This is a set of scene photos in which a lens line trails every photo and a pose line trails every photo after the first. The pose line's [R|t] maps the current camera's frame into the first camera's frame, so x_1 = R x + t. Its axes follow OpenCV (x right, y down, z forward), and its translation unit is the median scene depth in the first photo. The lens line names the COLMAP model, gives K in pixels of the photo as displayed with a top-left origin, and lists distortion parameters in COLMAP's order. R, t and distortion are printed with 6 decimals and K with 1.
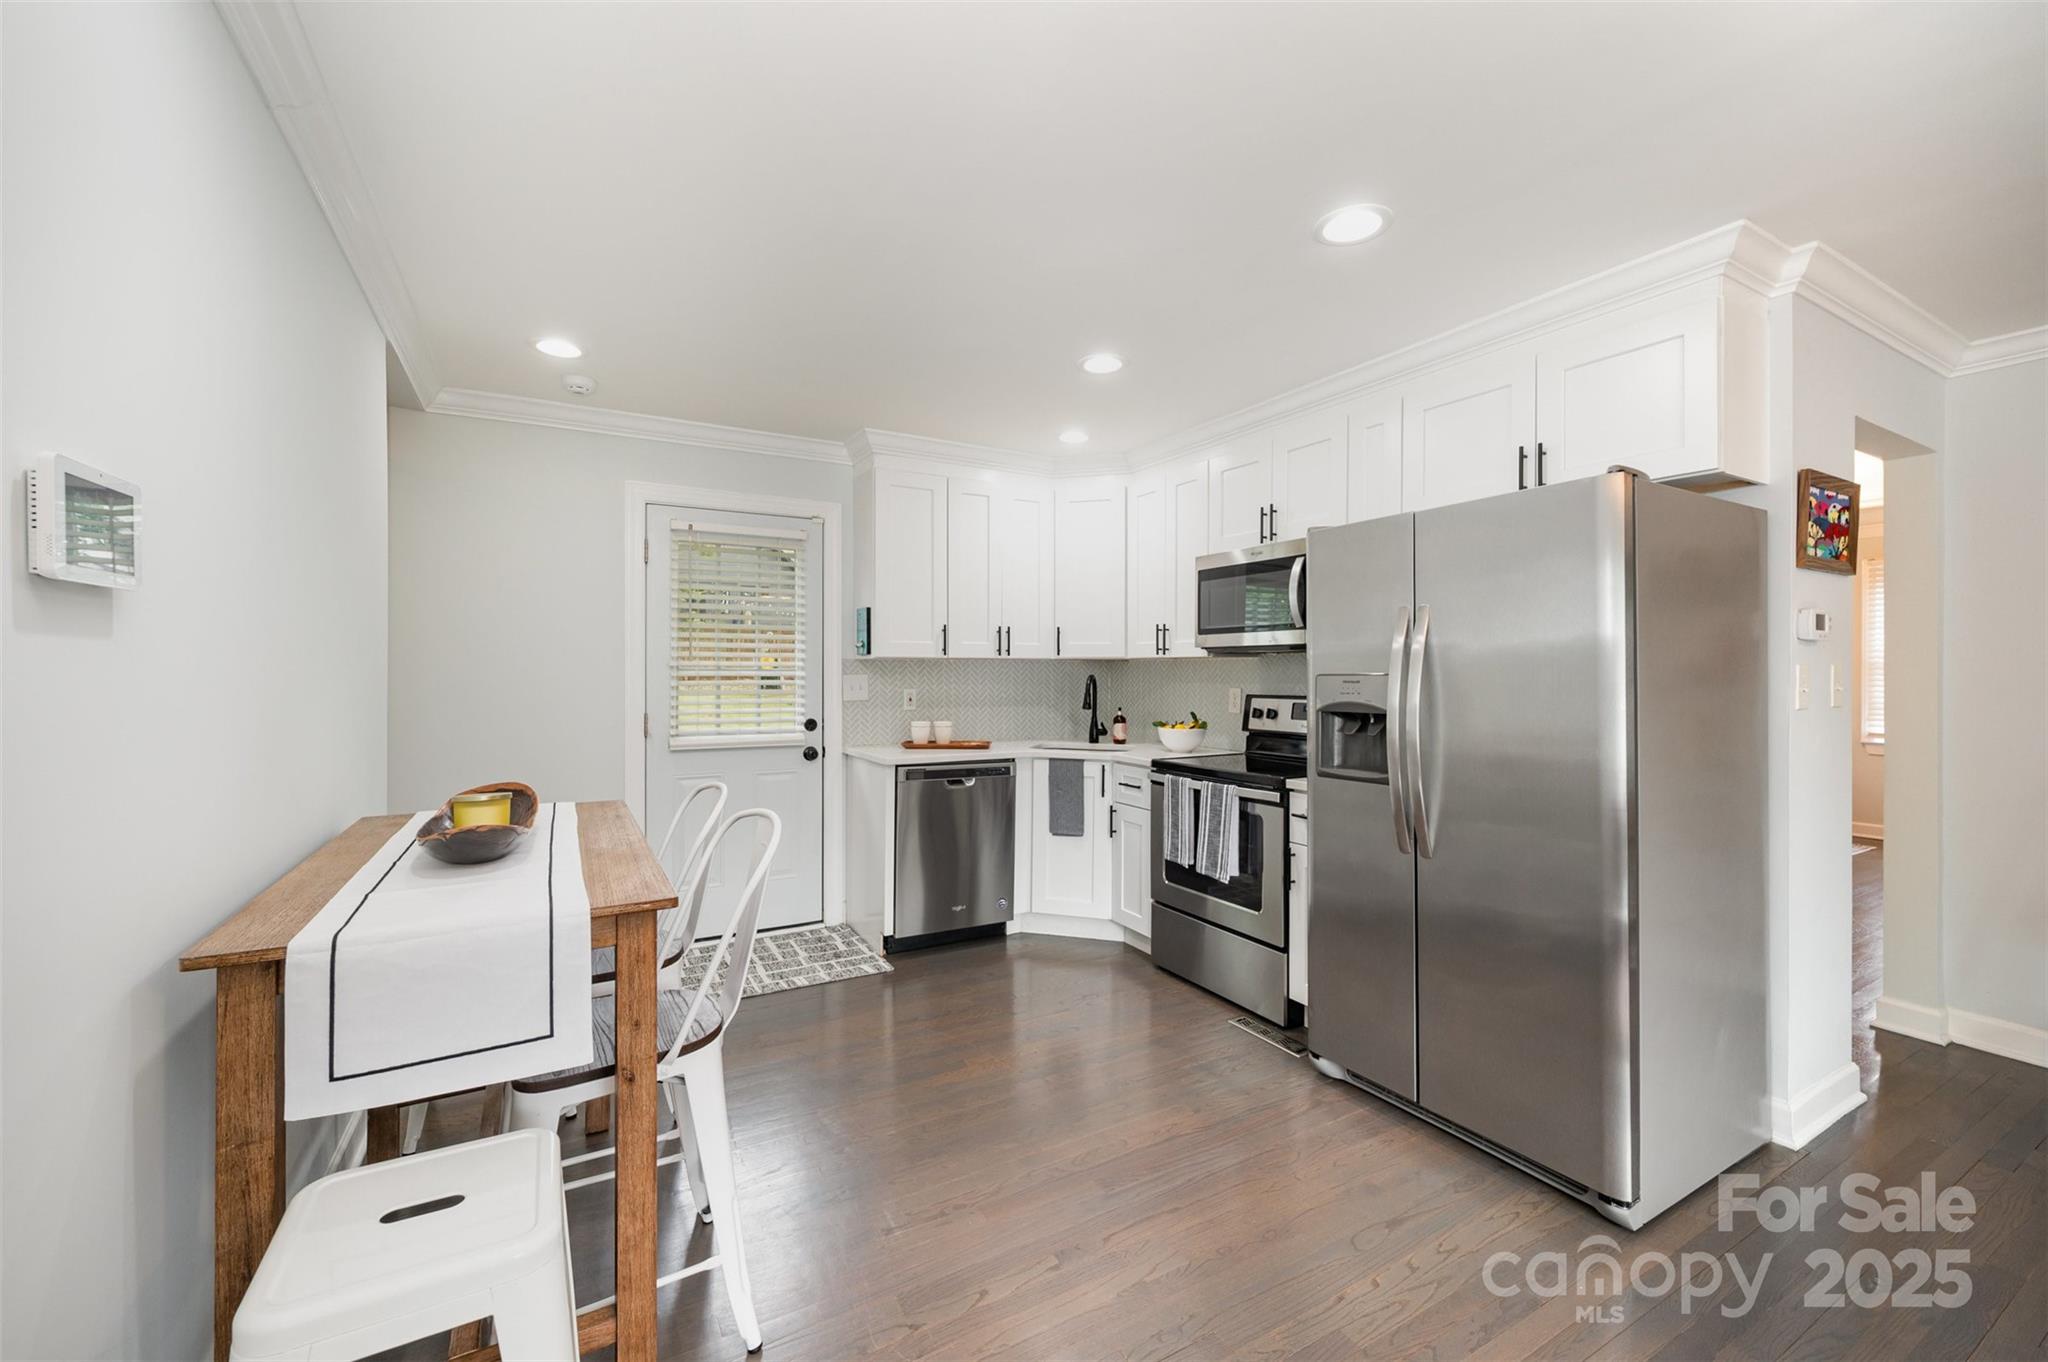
lens RADIAL K [[818.2, 0, 1025.5], [0, 818.2, 675.3], [0, 0, 1]] dist [-0.002740, -0.000282]
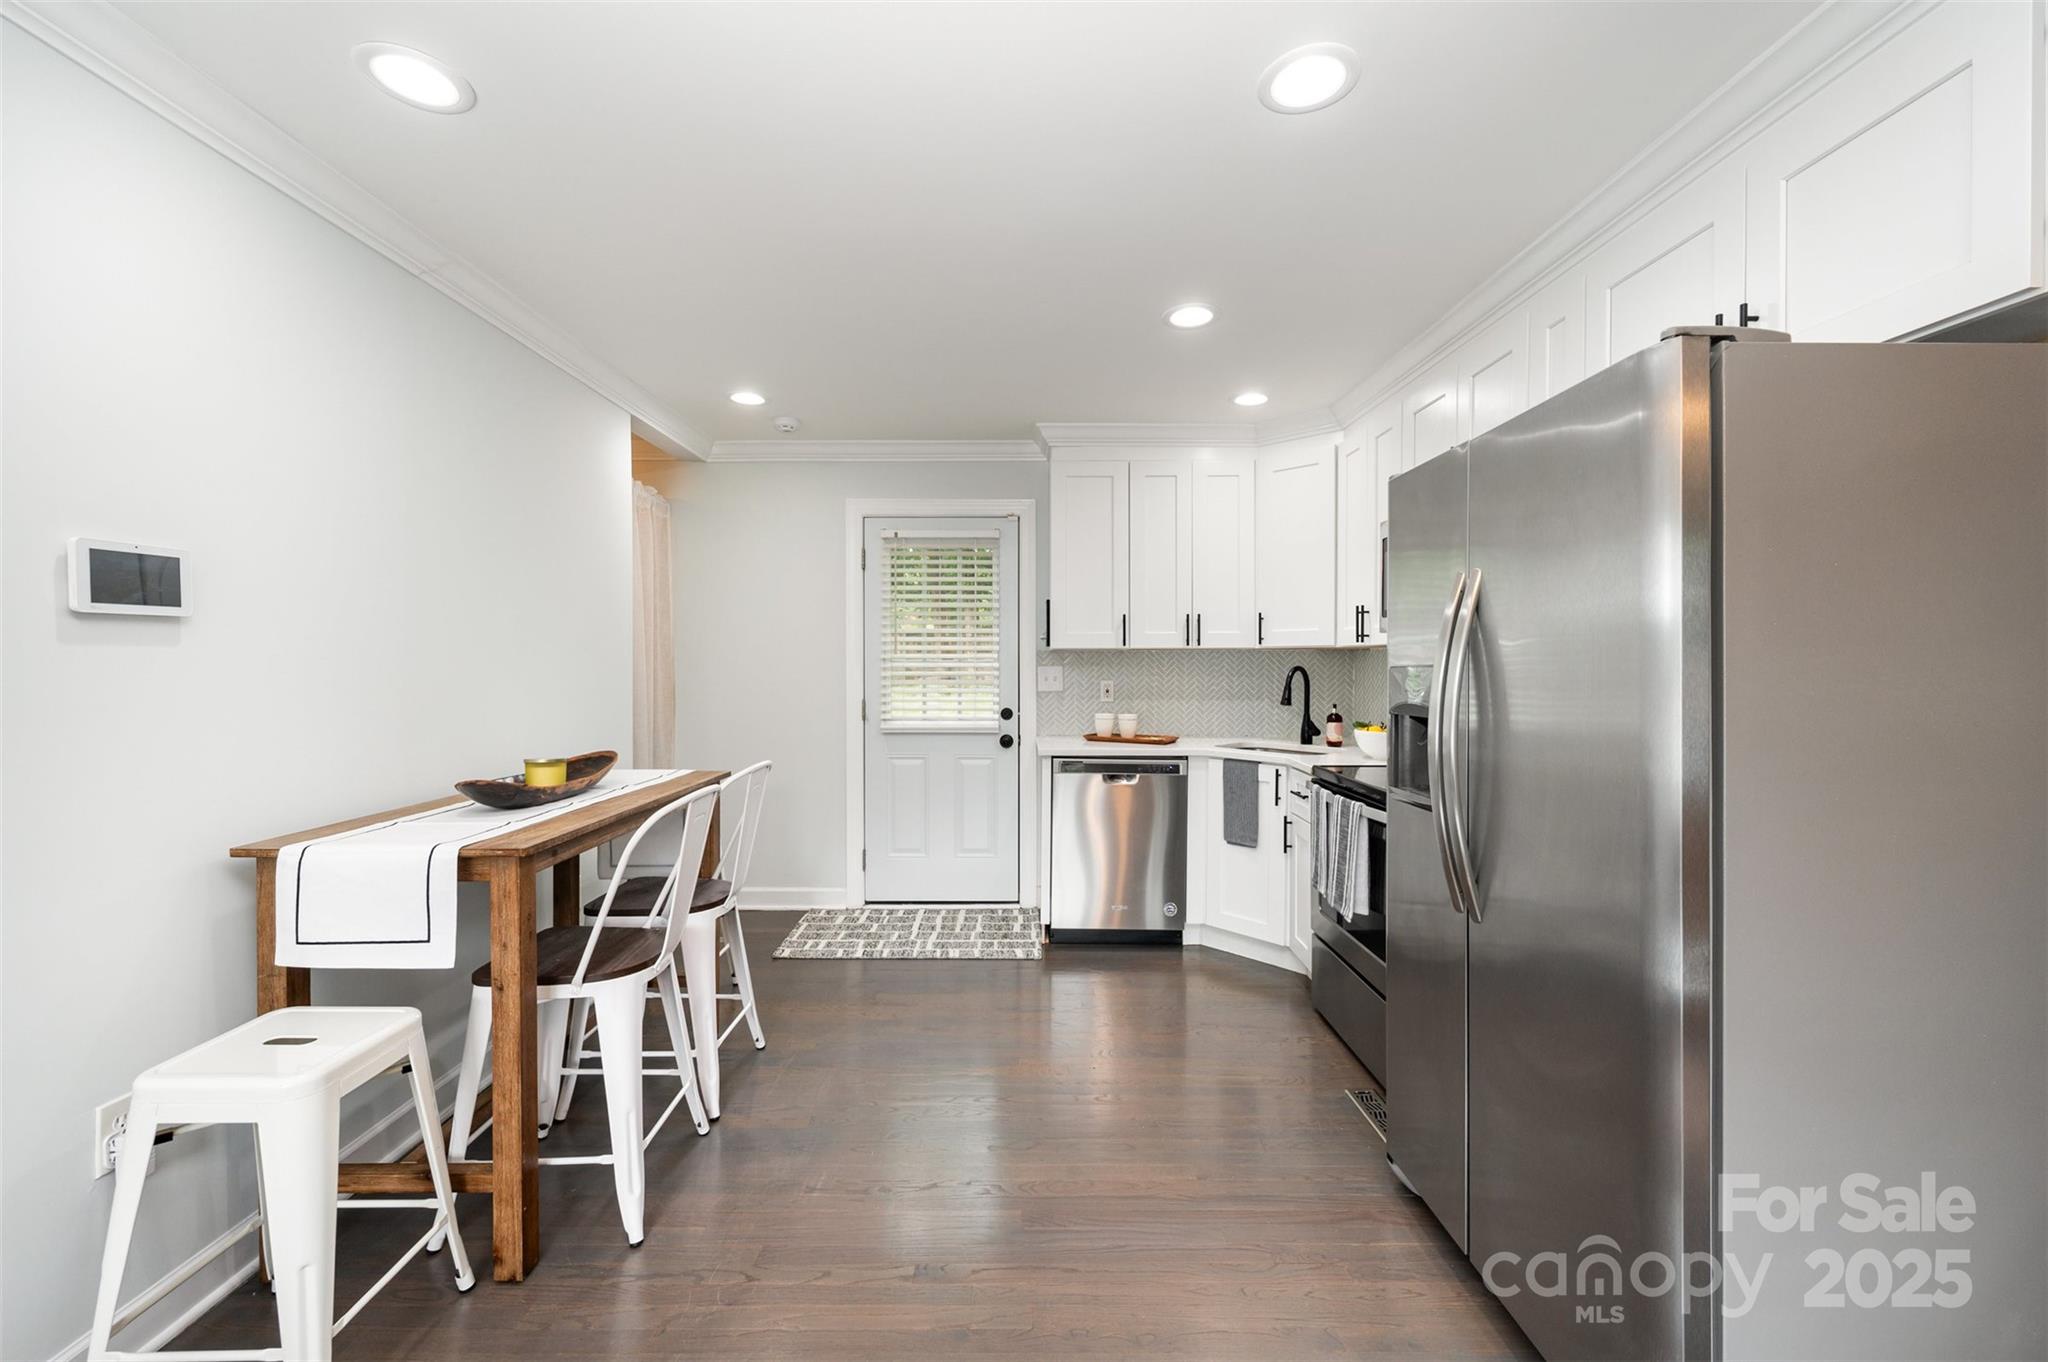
lens RADIAL K [[818.2, 0, 1031.0], [0, 818.2, 674.7], [0, 0, 1]] dist [-0.002740, -0.000282]
pose [[0.869007, 0.004750, -0.494777, 0.301731], [0.000790, 0.999939, 0.010987, -0.001356], [0.494799, -0.009939, 0.868951, 0.110754]]
